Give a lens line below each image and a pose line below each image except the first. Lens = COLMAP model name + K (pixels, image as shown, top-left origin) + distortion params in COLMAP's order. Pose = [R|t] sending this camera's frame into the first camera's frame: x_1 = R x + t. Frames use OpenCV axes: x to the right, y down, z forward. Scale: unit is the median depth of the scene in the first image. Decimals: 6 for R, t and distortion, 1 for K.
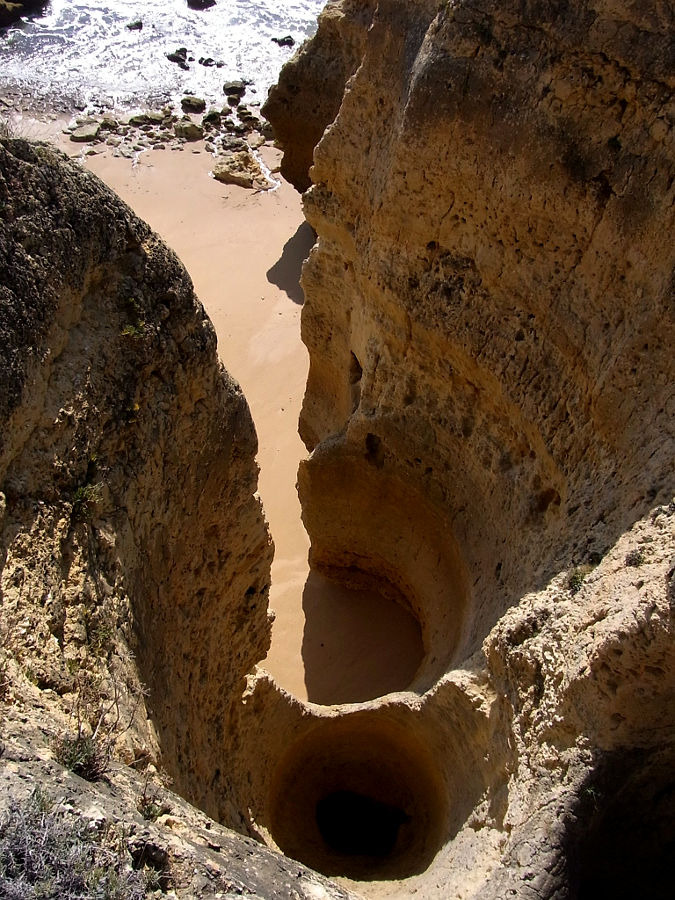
lens RADIAL K [[786.4, 0, 337.5], [0, 786.4, 450.0], [0, 0, 1]] dist [-0.062833, 0.005836]
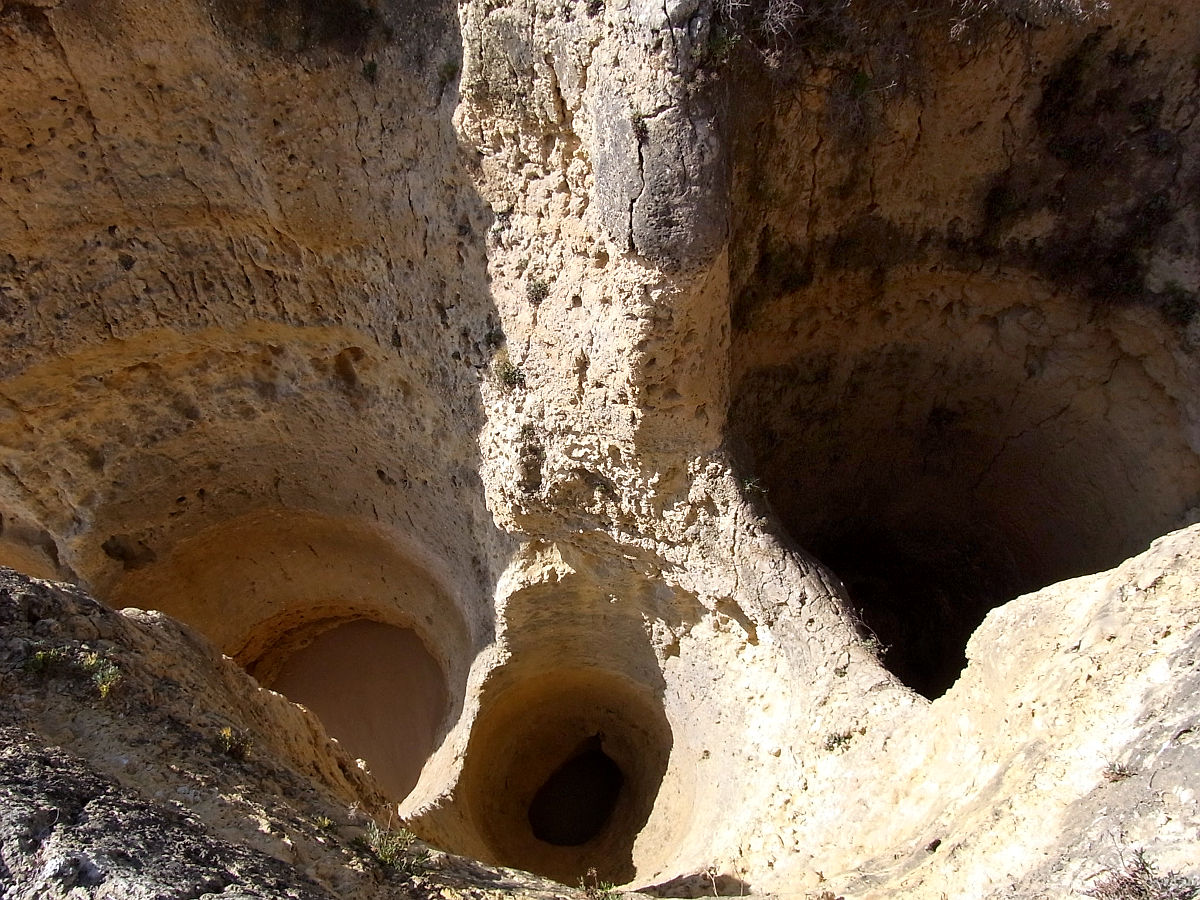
lens RADIAL K [[1048.6, 0, 600.0], [0, 1048.6, 450.0], [0, 0, 1]] dist [-0.062833, 0.005836]
pose [[0.387921, -0.832748, 0.395030, -0.132700], [0.764256, 0.530188, 0.367169, -0.106282], [-0.515199, 0.159471, 0.842104, 0.098963]]
